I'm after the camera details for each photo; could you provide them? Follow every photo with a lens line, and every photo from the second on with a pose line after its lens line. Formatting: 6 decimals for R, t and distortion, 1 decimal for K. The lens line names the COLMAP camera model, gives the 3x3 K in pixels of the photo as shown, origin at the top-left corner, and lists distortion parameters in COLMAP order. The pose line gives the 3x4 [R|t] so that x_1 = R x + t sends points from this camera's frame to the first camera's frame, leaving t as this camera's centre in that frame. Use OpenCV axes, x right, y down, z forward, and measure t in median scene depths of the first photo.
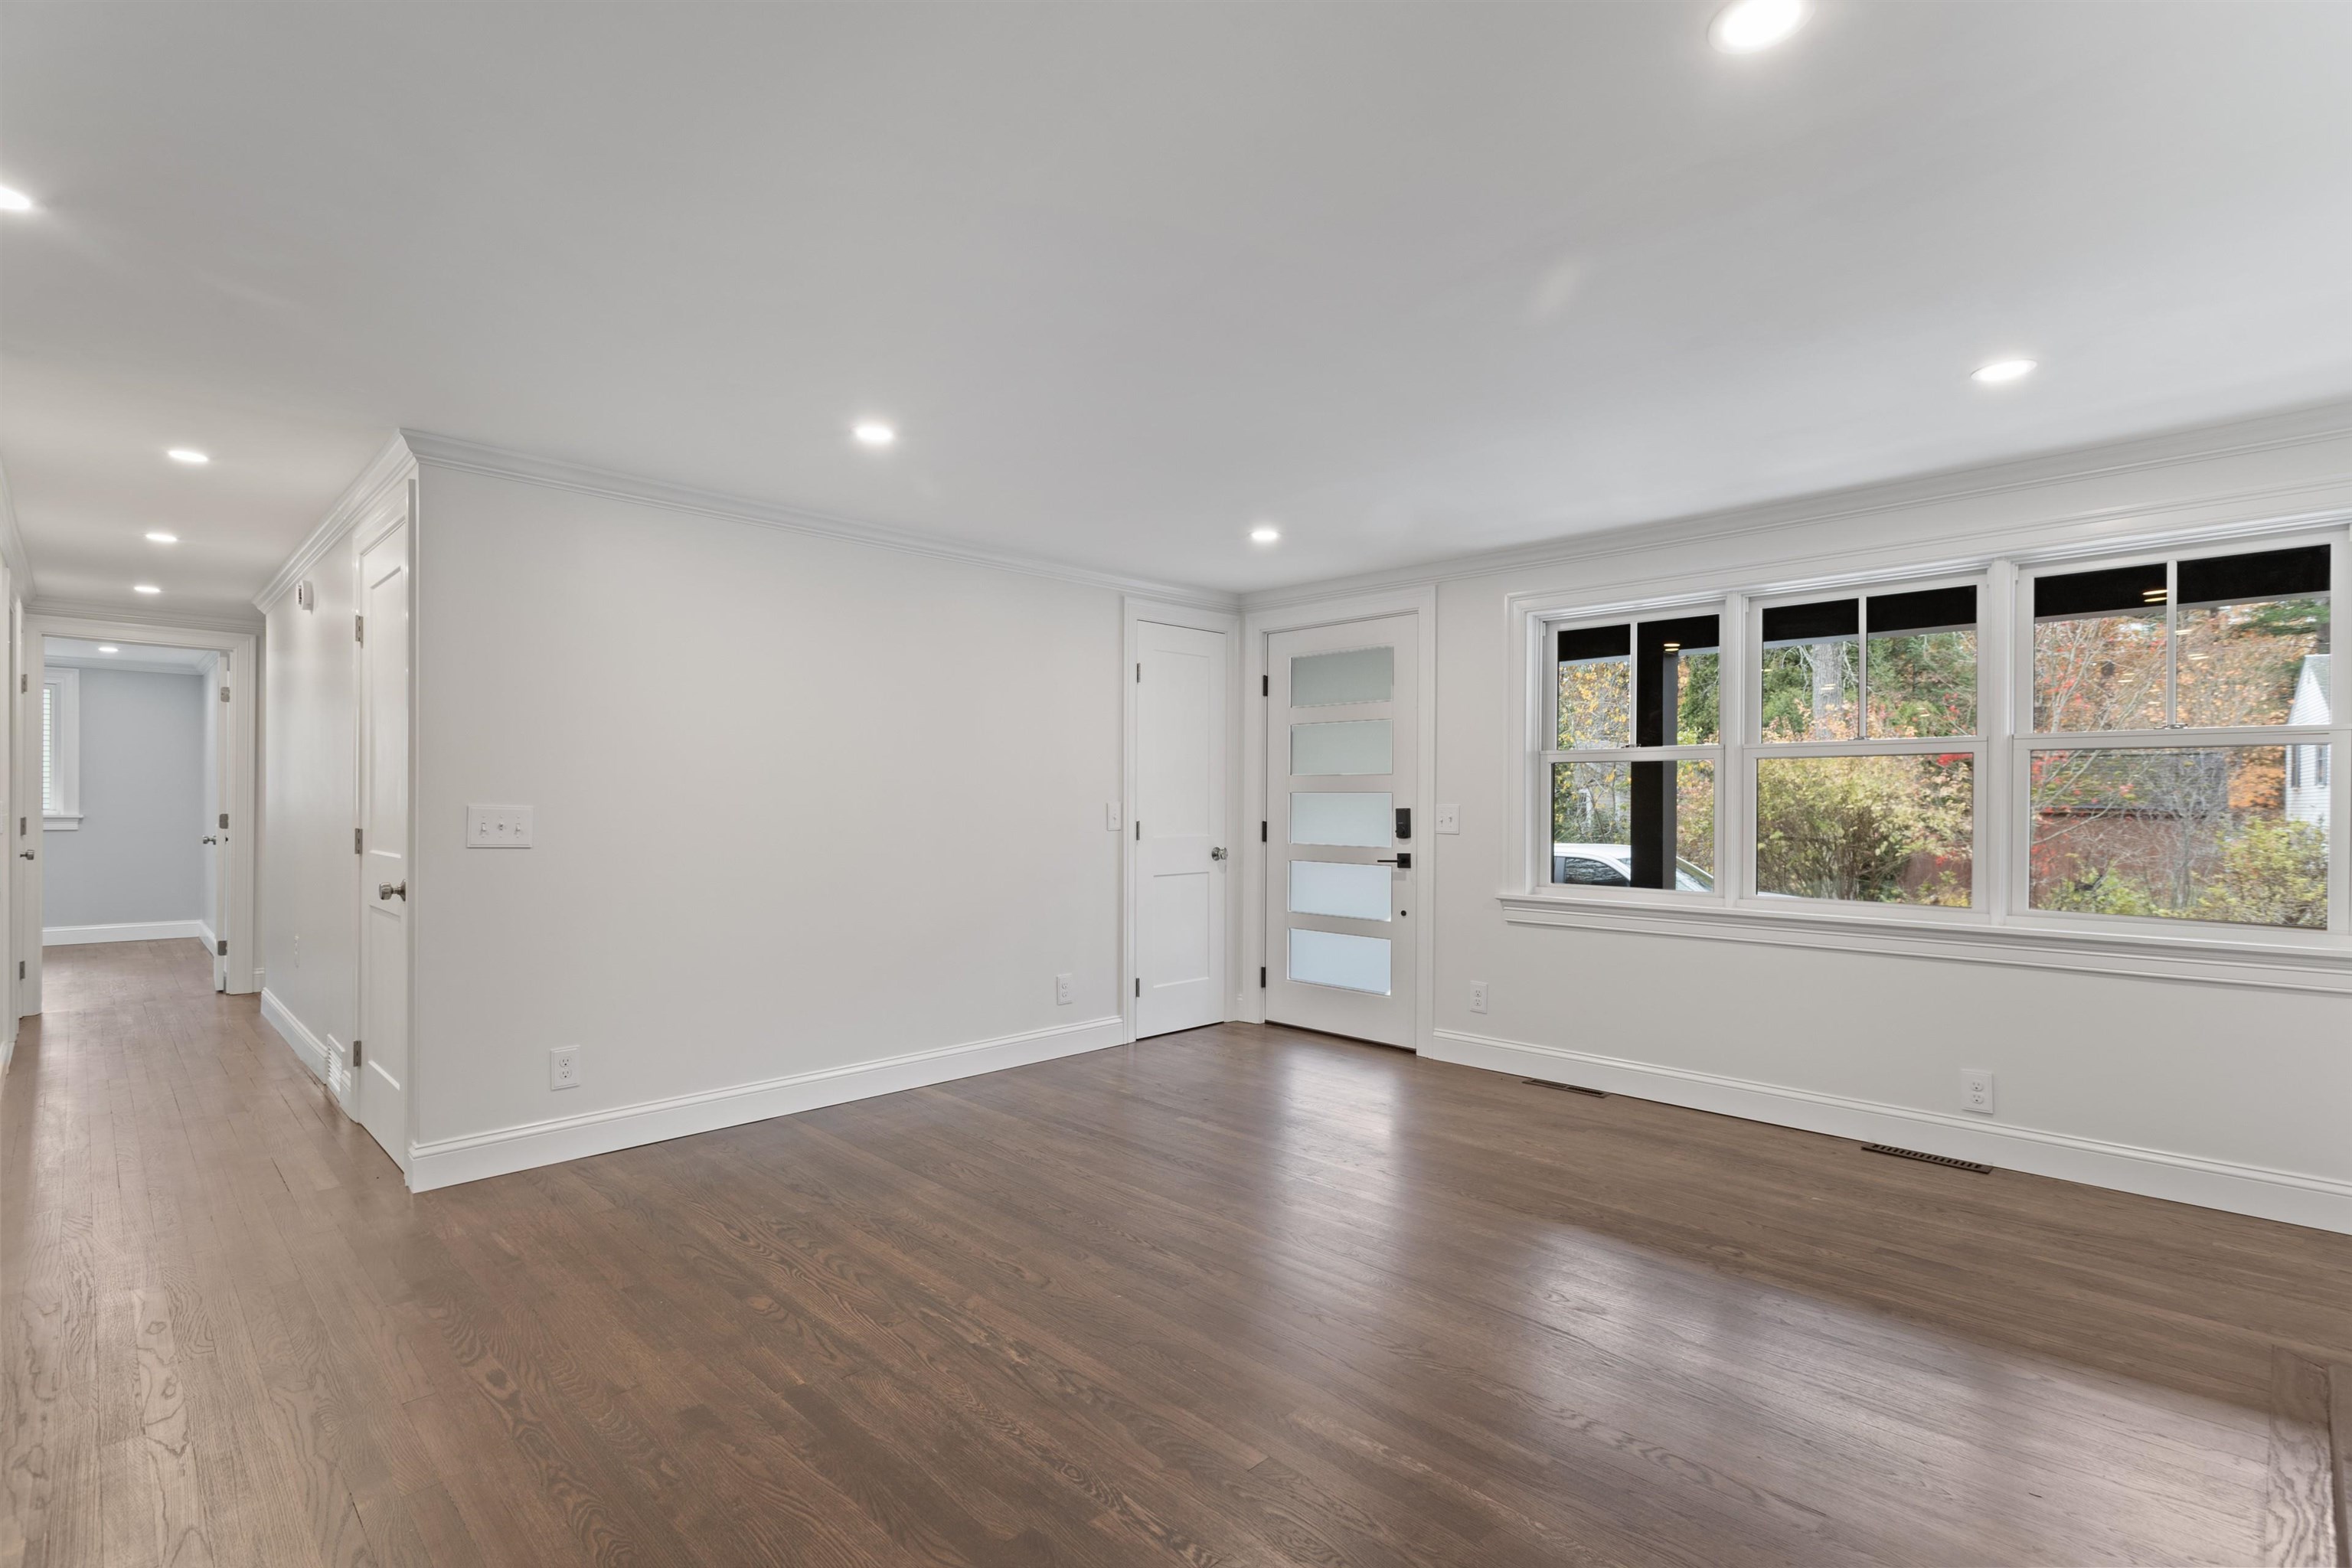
lens RADIAL K [[1107.9, 0, 1183.4], [0, 1107.9, 796.9], [0, 0, 1]] dist [-0.000986, 0.000081]
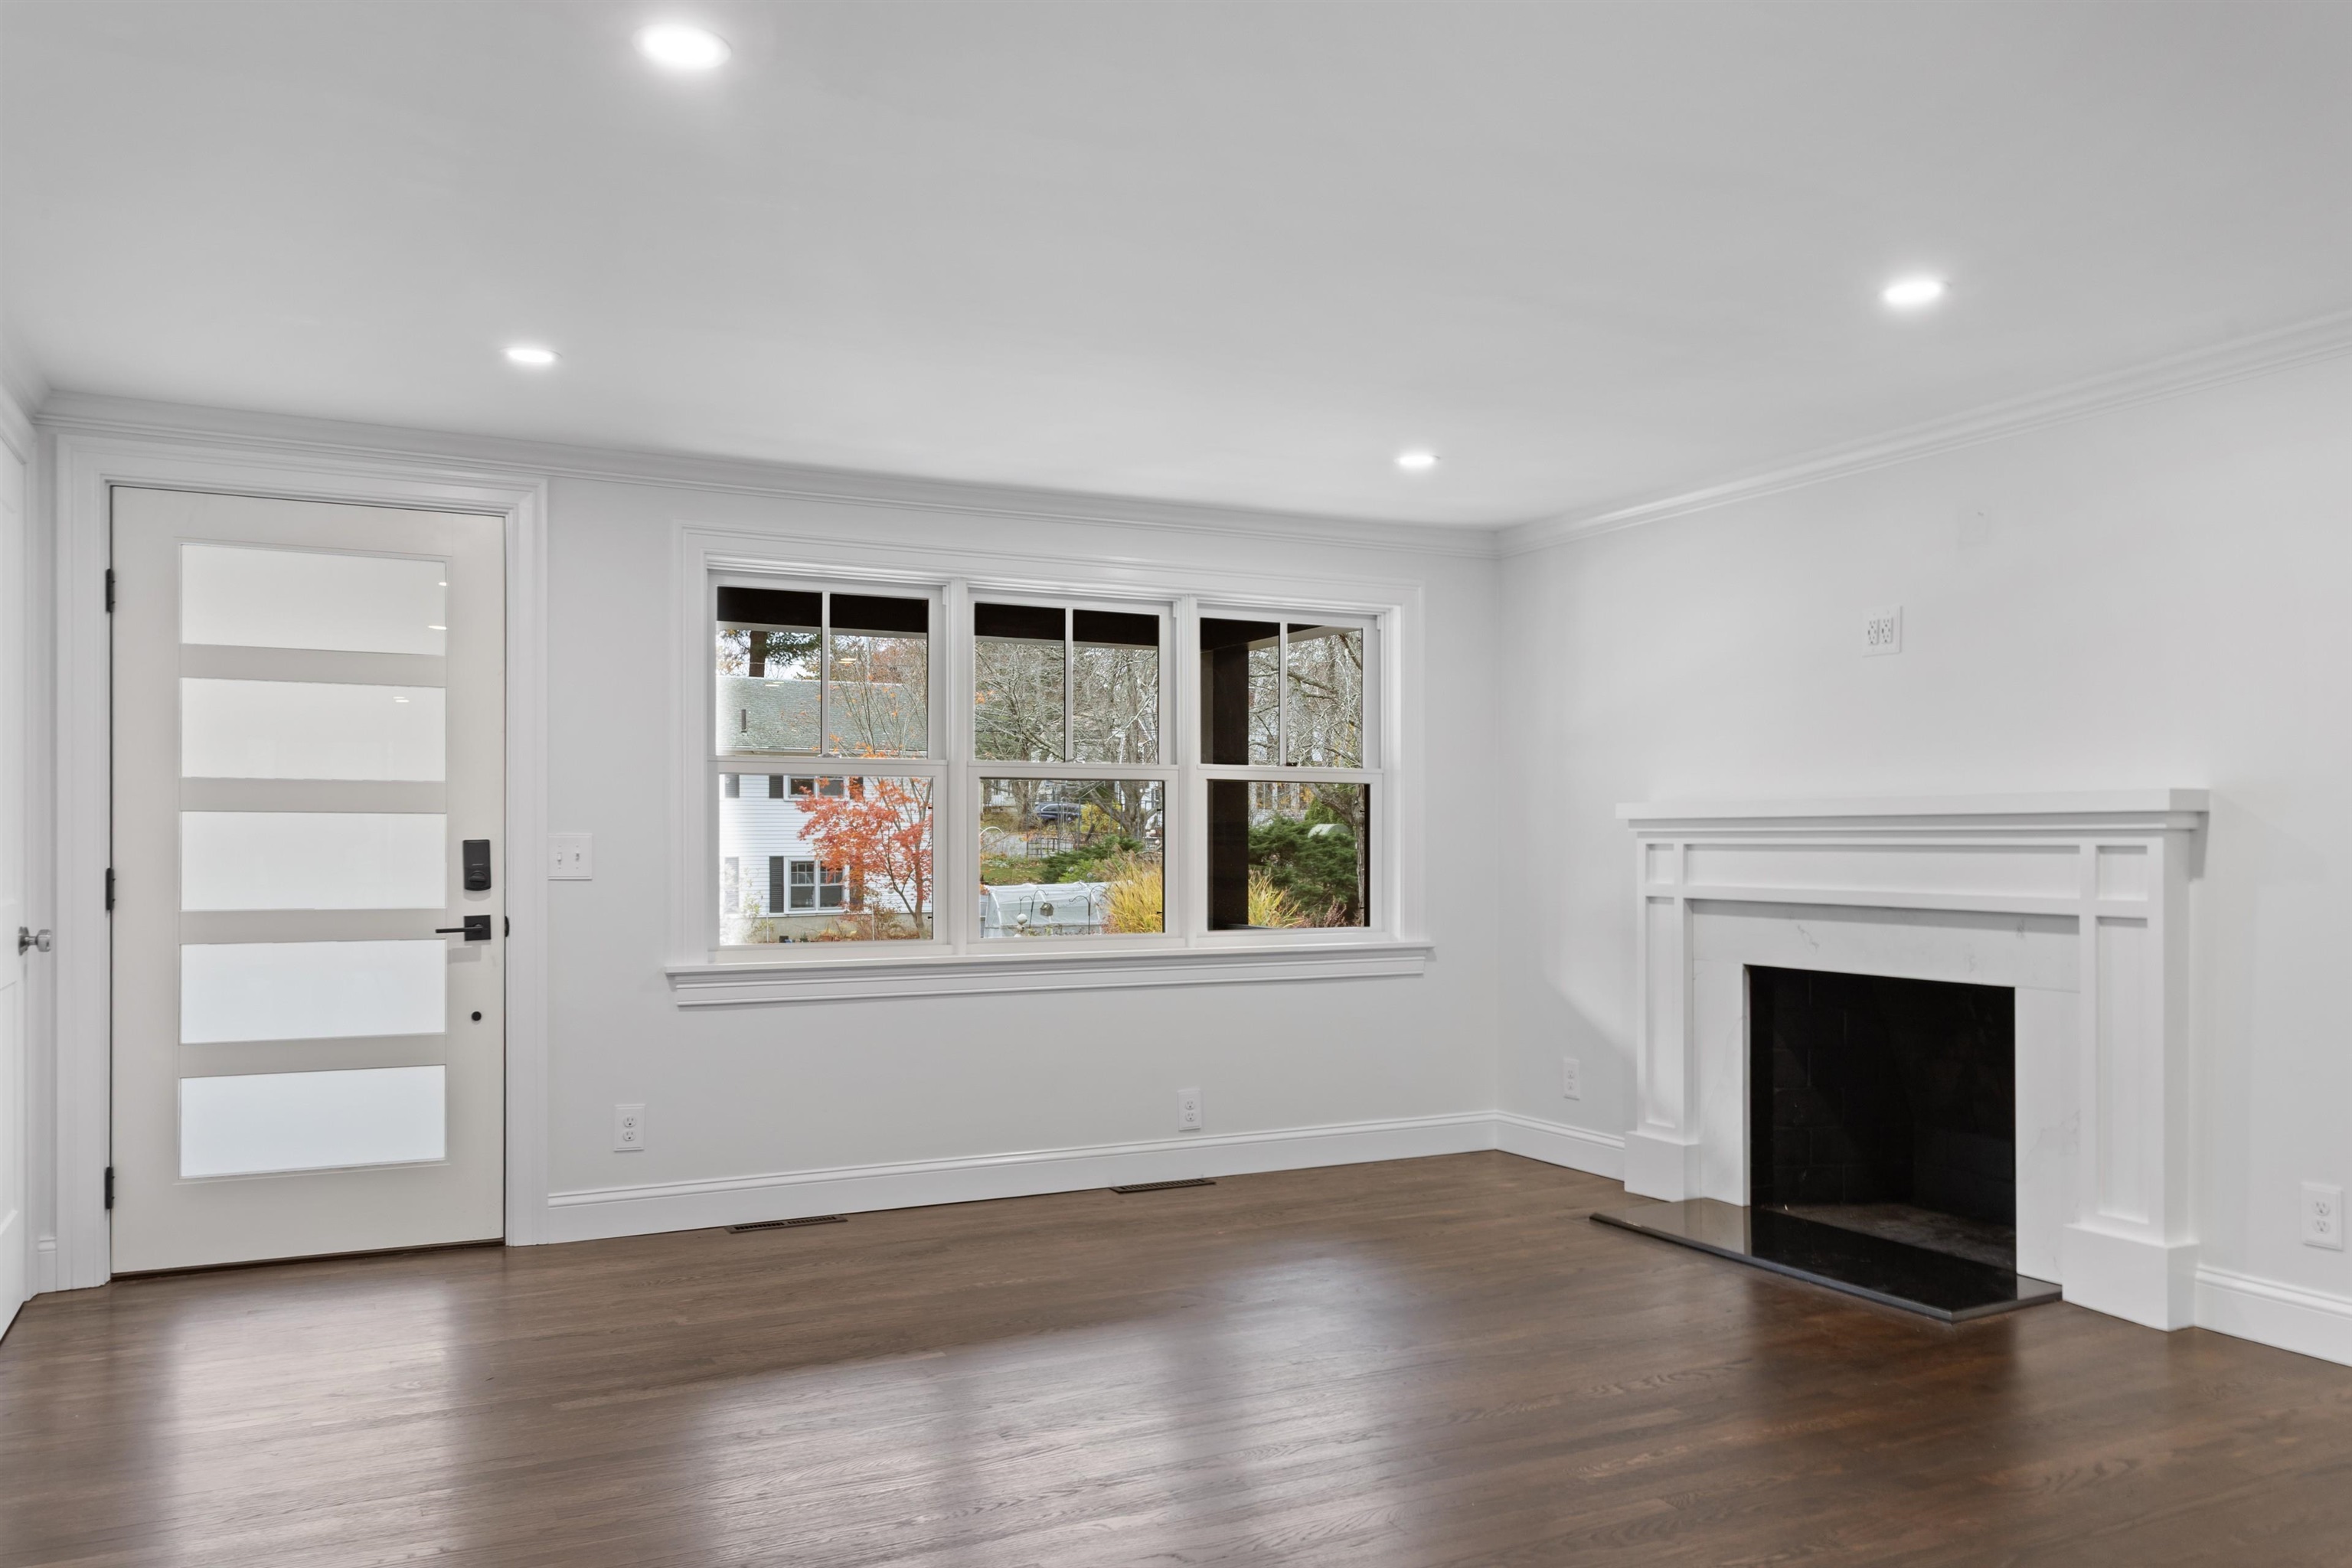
lens RADIAL K [[1733.2, 0, 1175.8], [0, 1733.2, 838.9], [0, 0, 1]] dist [0.005227, 0.002751]
pose [[0.319774, -0.003489, 0.947487, -0.559305], [-0.002040, 0.999988, 0.004370, 0.004735], [-0.947492, -0.003330, 0.319763, 0.342661]]
